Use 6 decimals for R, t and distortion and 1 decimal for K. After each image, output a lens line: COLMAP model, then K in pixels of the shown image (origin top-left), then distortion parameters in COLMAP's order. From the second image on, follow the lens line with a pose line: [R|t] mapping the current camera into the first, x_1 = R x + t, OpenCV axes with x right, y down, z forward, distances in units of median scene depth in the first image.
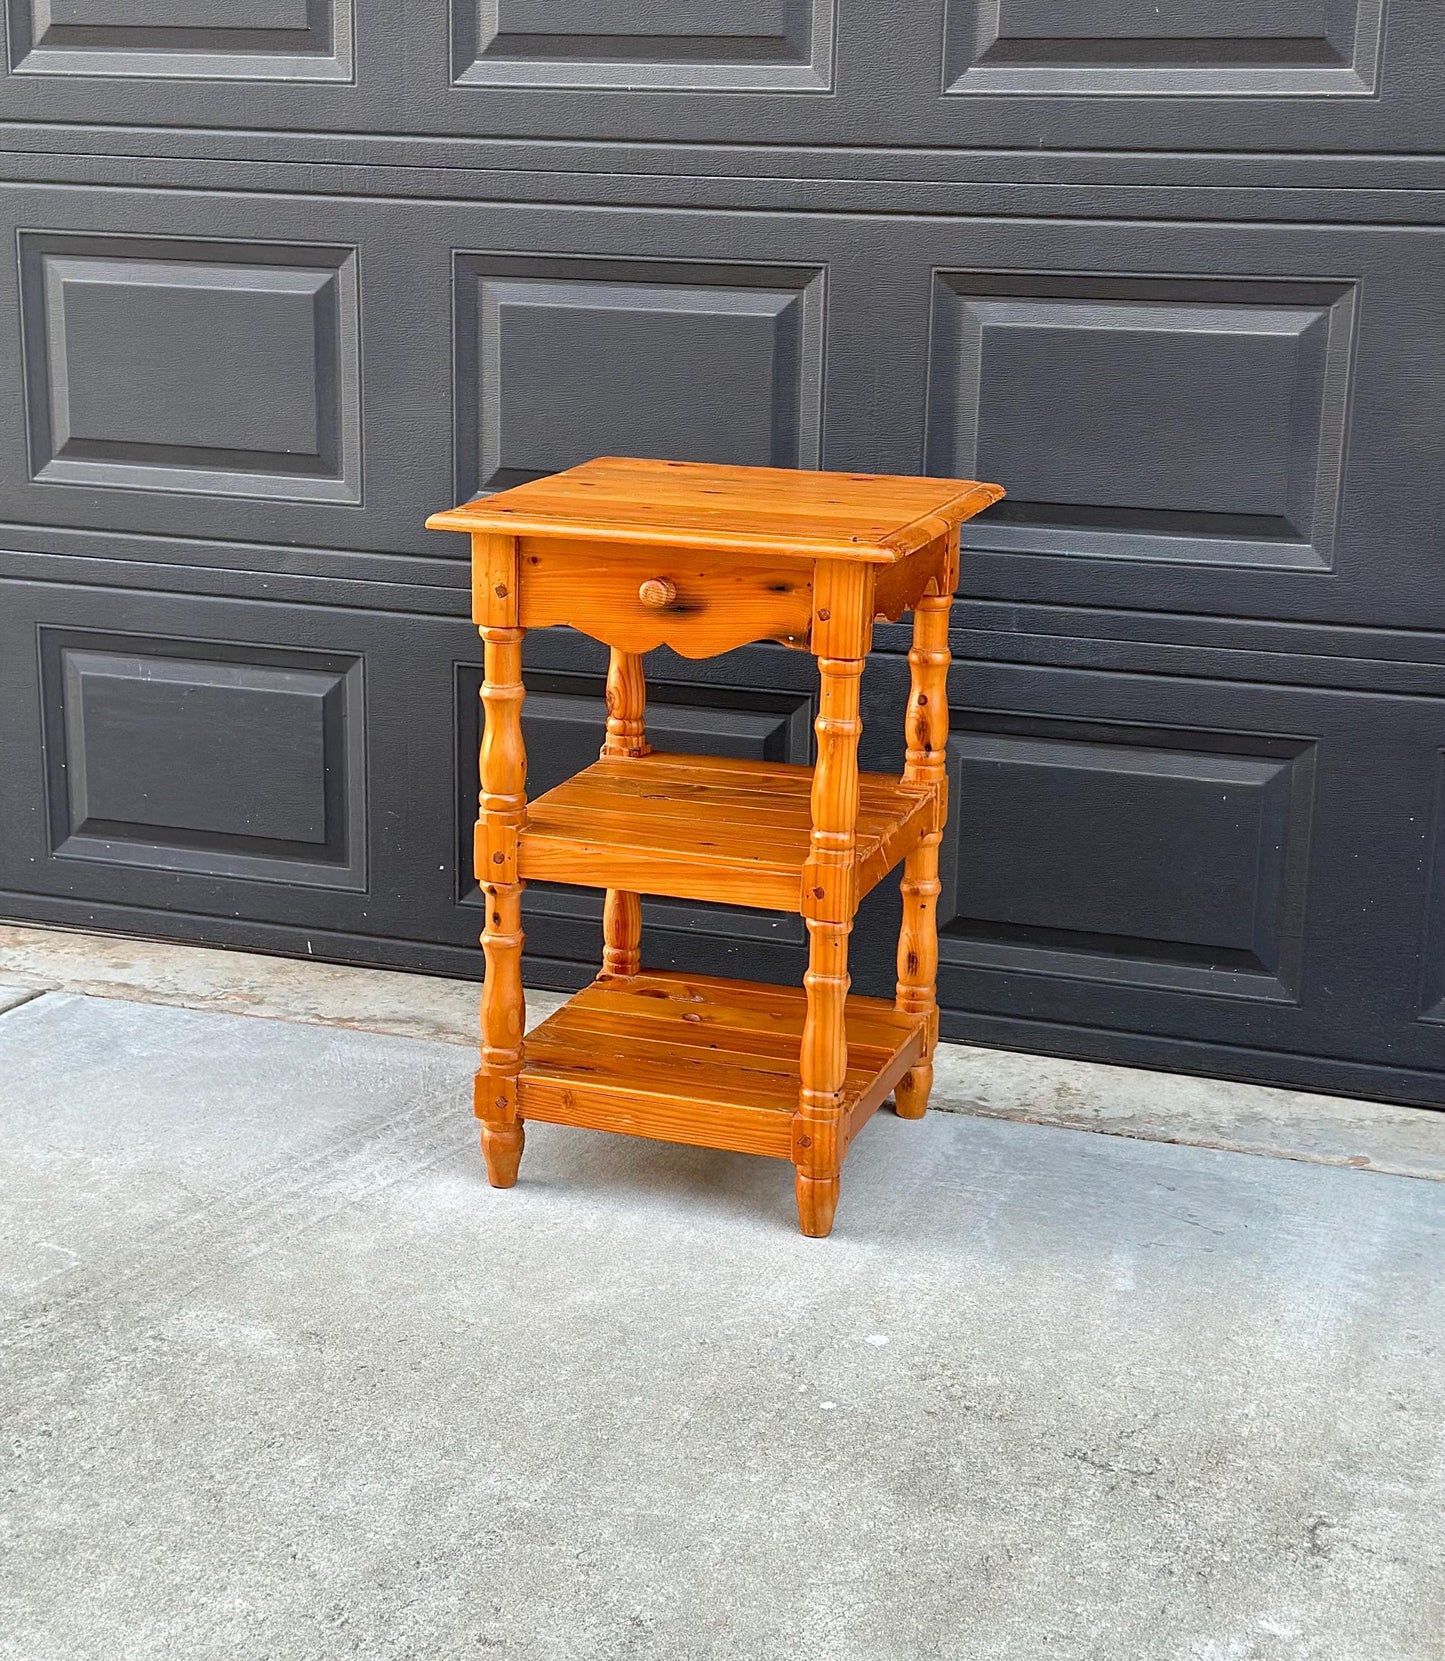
lens RADIAL K [[2655.9, 0, 731.9], [0, 2655.9, 834.2], [0, 0, 1]] dist [0.137797, 0.000000]
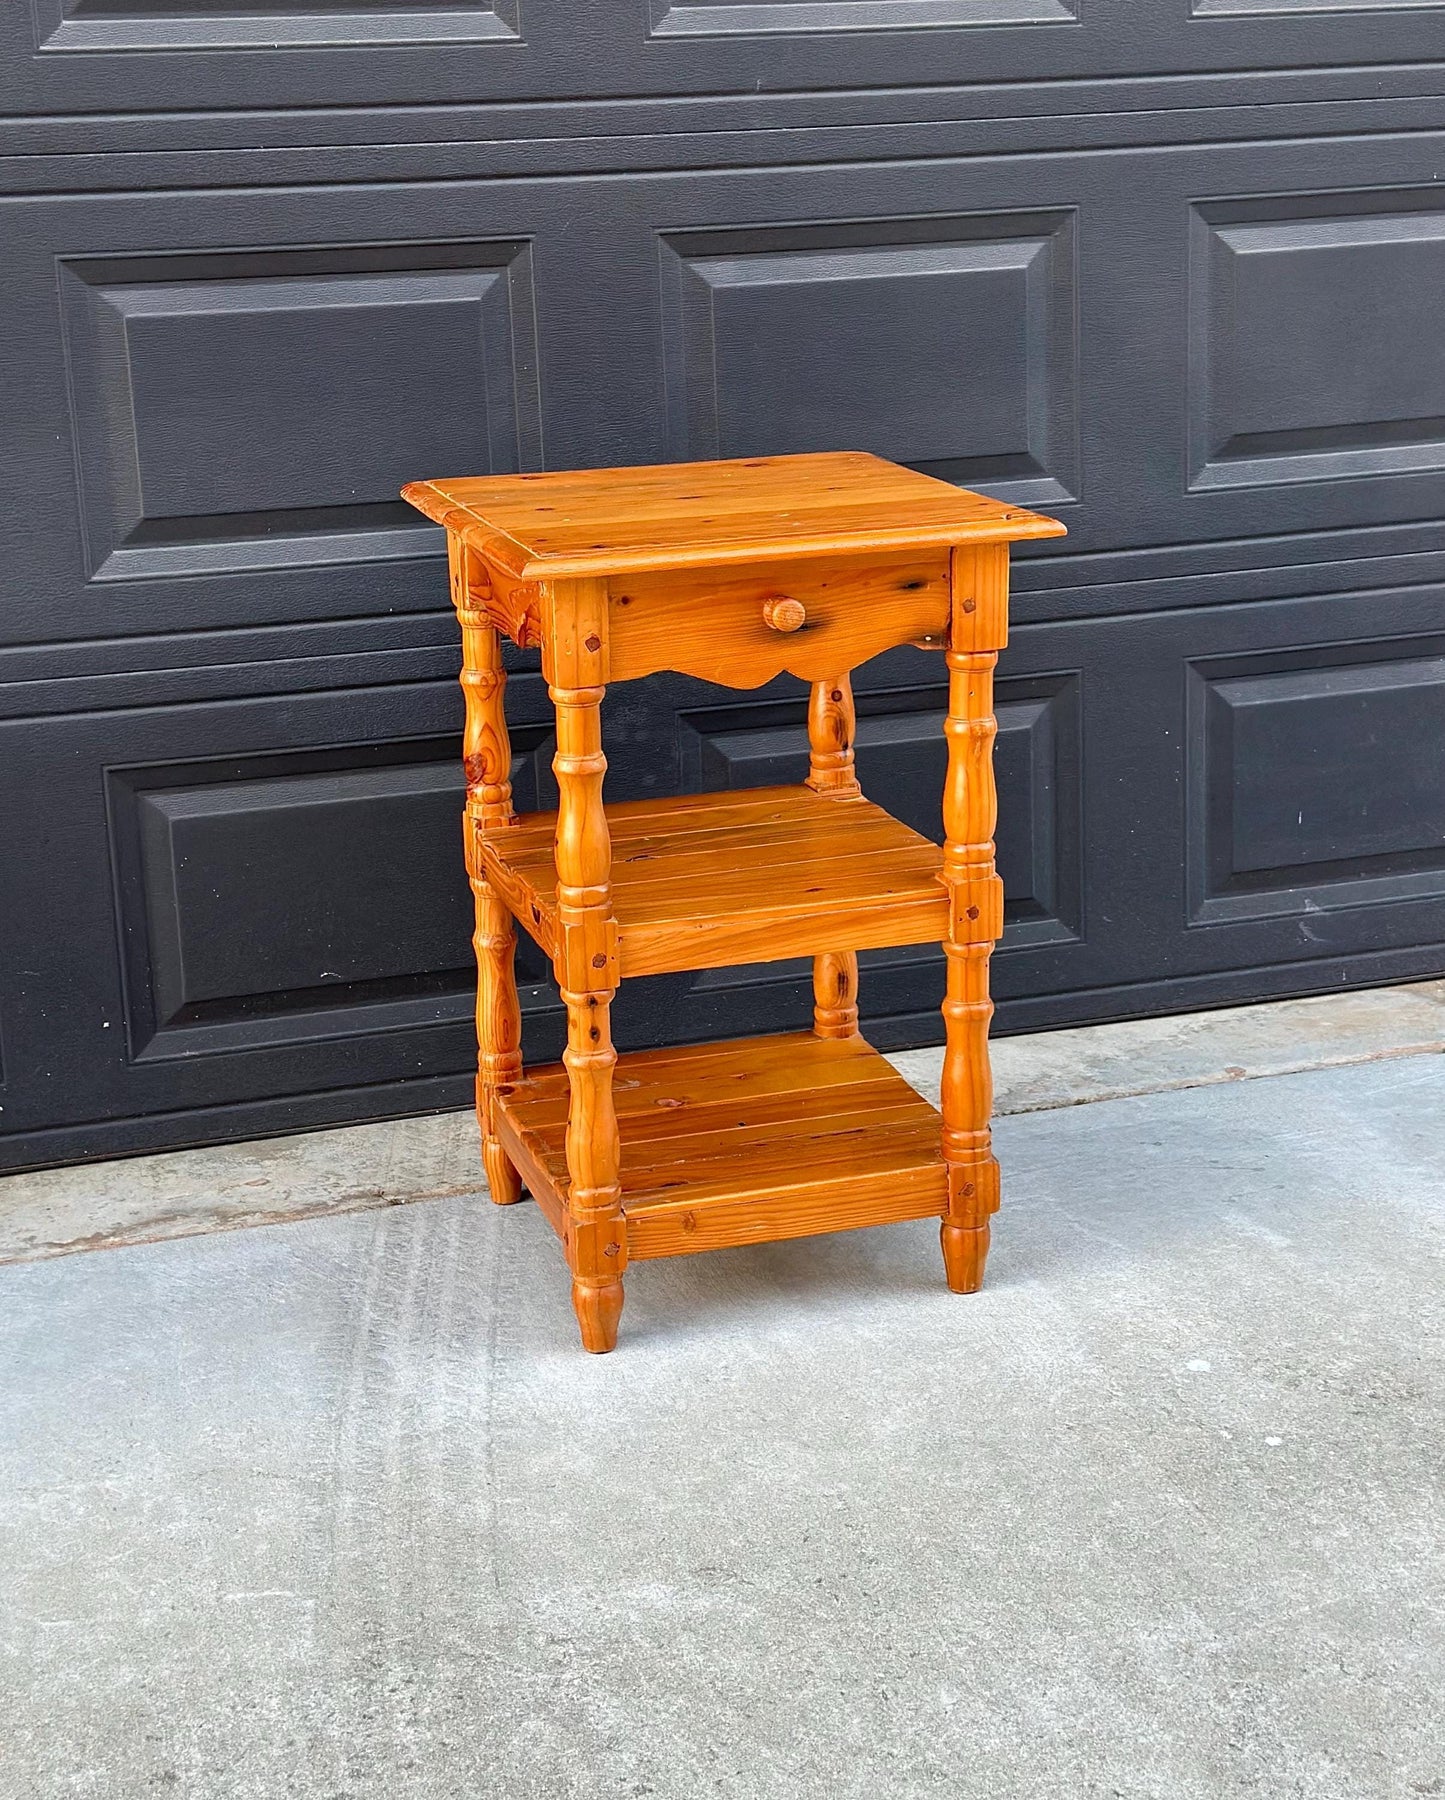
lens RADIAL K [[2796.6, 0, 707.1], [0, 2796.6, 794.7], [0, 0, 1]] dist [0.126768, 0.000000]
pose [[0.806316, -0.192752, 0.559196, -0.498726], [0.198202, 0.978802, 0.051597, -0.074288], [-0.557288, 0.069230, 0.827428, 0.231231]]
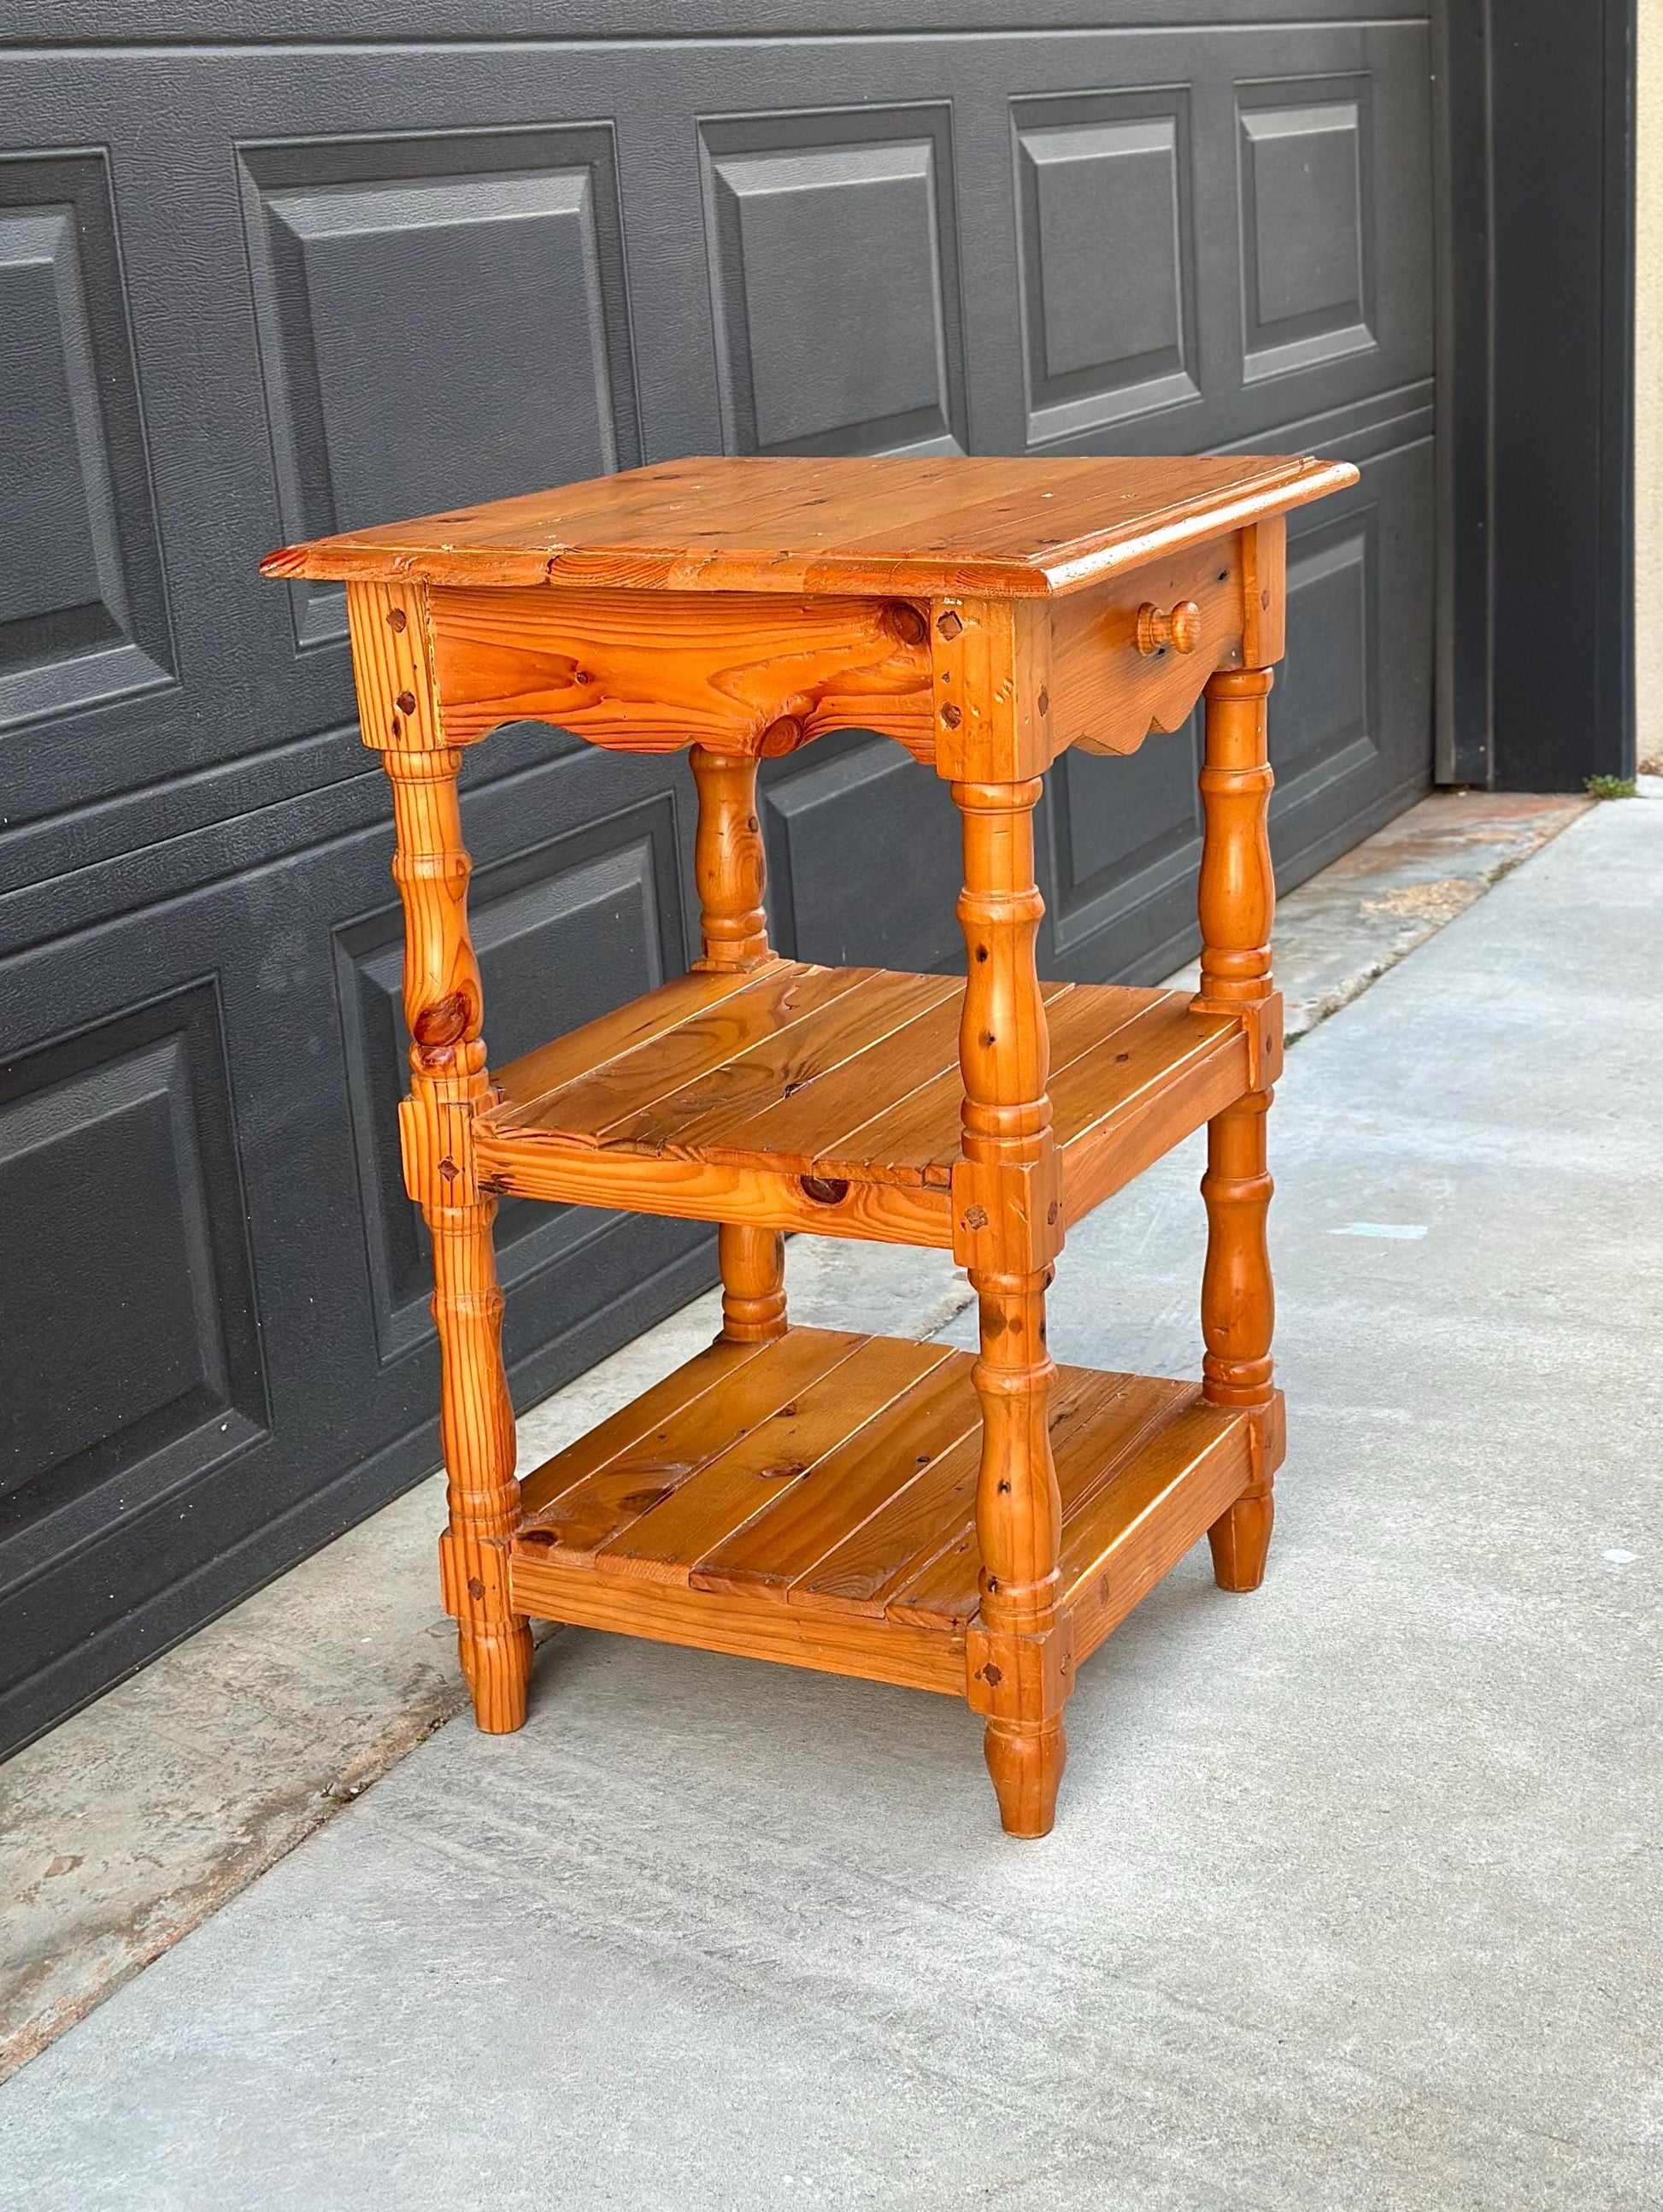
lens RADIAL K [[3334.4, 0, 832.9], [0, 3334.4, 1114.9], [0, 0, 1]] dist [0.121762, 0.000000]
pose [[0.133369, -0.309557, 0.941481, -0.653364], [0.311133, 0.915019, 0.256782, -0.176999], [-0.940962, 0.258679, 0.218349, 0.821389]]
